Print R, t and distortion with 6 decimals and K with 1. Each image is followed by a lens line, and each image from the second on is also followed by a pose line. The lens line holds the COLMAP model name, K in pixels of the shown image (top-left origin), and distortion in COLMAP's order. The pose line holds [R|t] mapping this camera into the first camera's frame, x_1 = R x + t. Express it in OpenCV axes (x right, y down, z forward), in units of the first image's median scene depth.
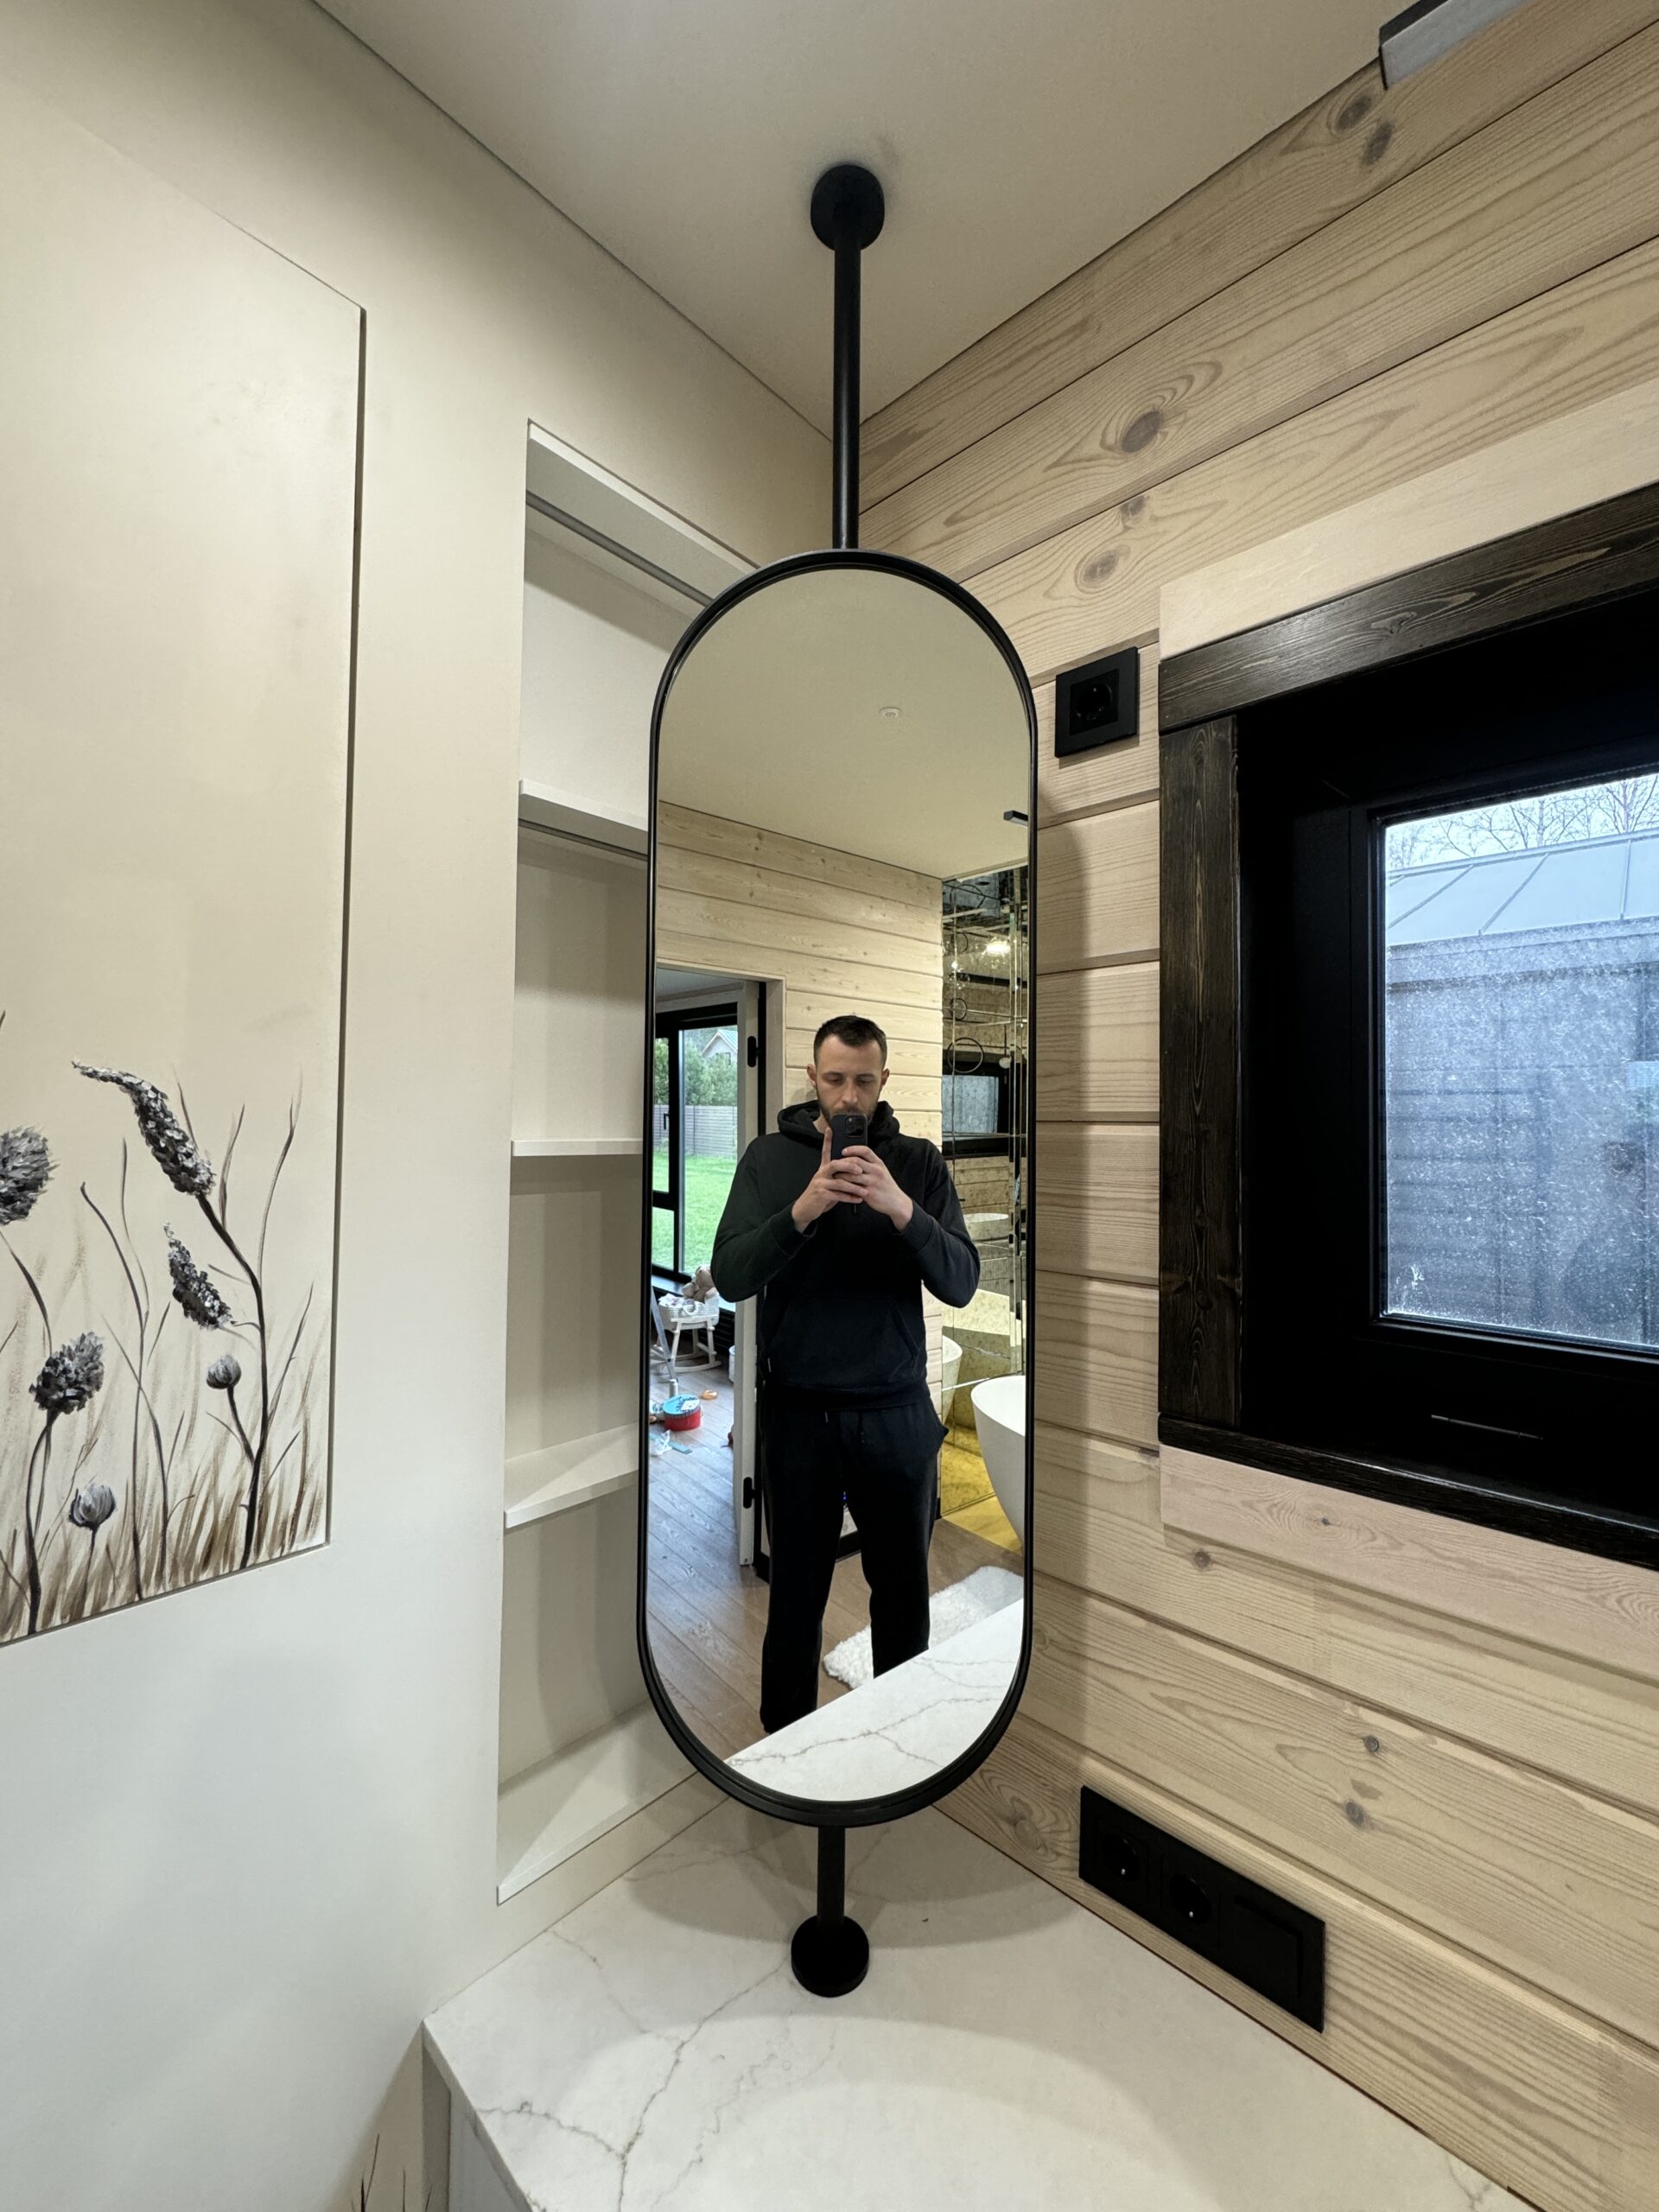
lens RADIAL K [[875.9, 0, 831.4], [0, 875.9, 1098.9], [0, 0, 1]] dist [-0.011462, 0.003320]
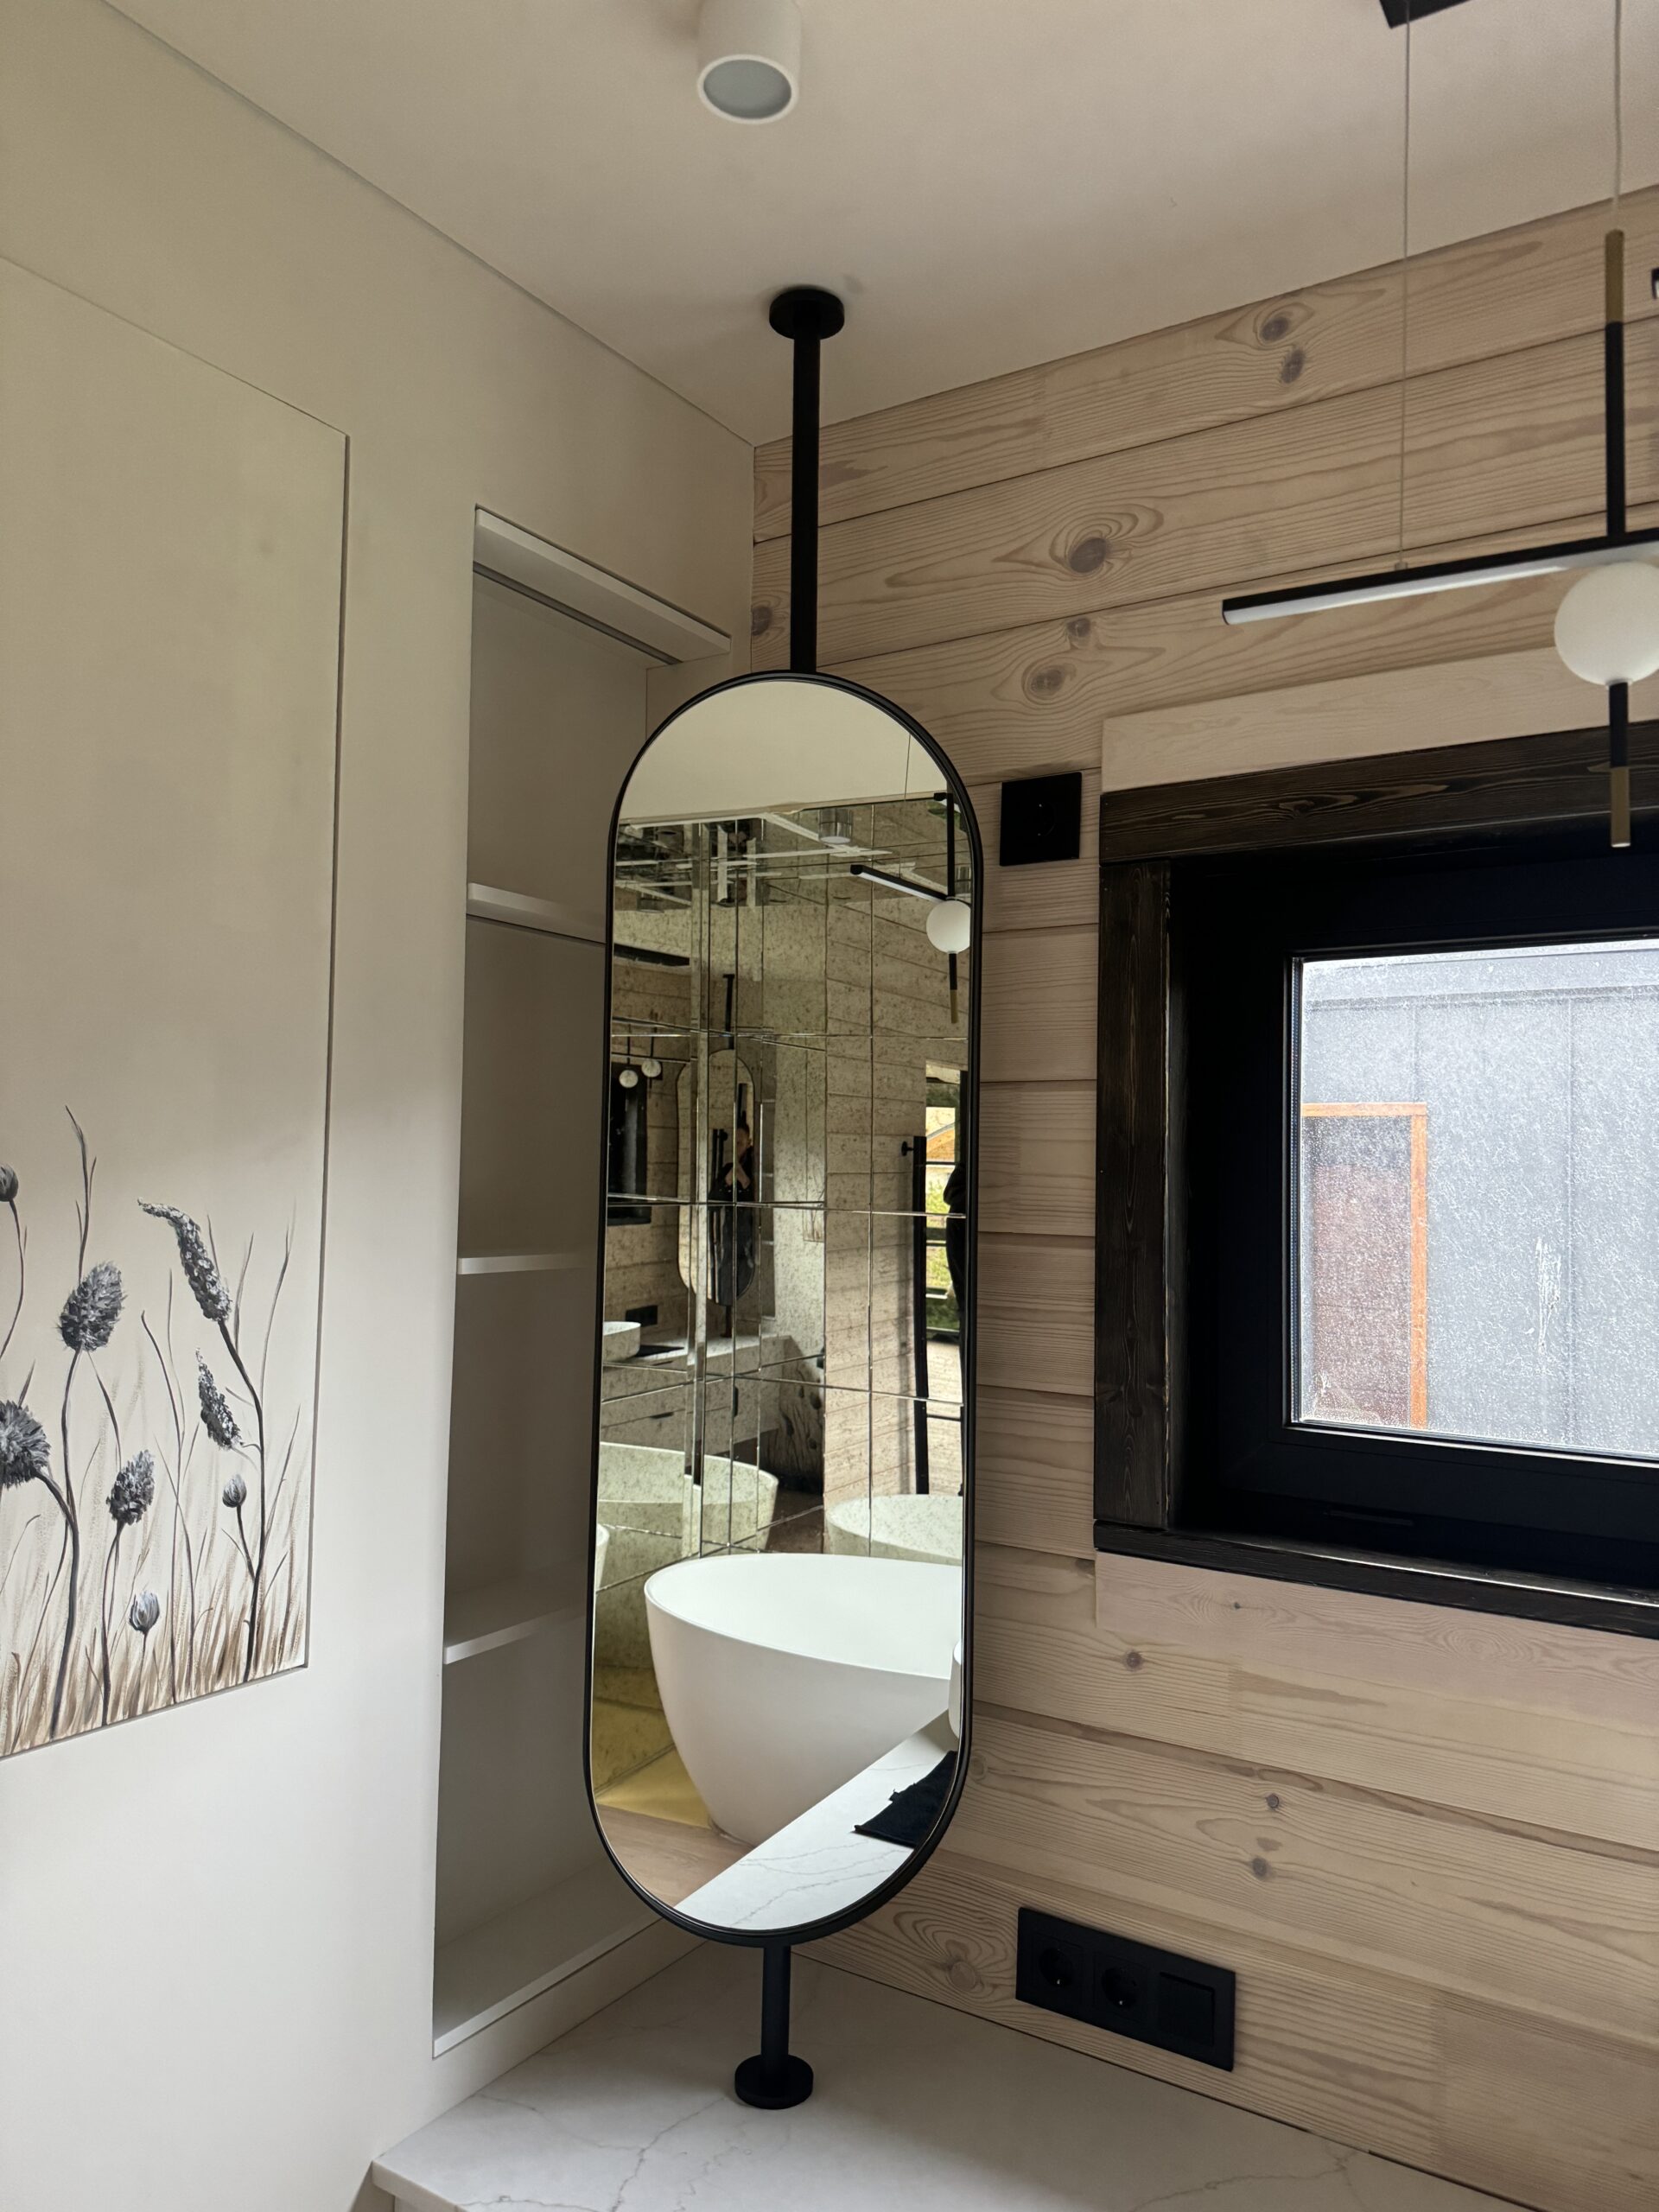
lens RADIAL K [[1555.6, 0, 825.2], [0, 1555.6, 1105.3], [0, 0, 1]] dist [0.029341, -0.025312]
pose [[0.985544, 0.013397, 0.168891, -0.295314], [-0.011320, 0.999848, -0.013256, -0.119709], [-0.169043, 0.011152, 0.985546, -0.885794]]
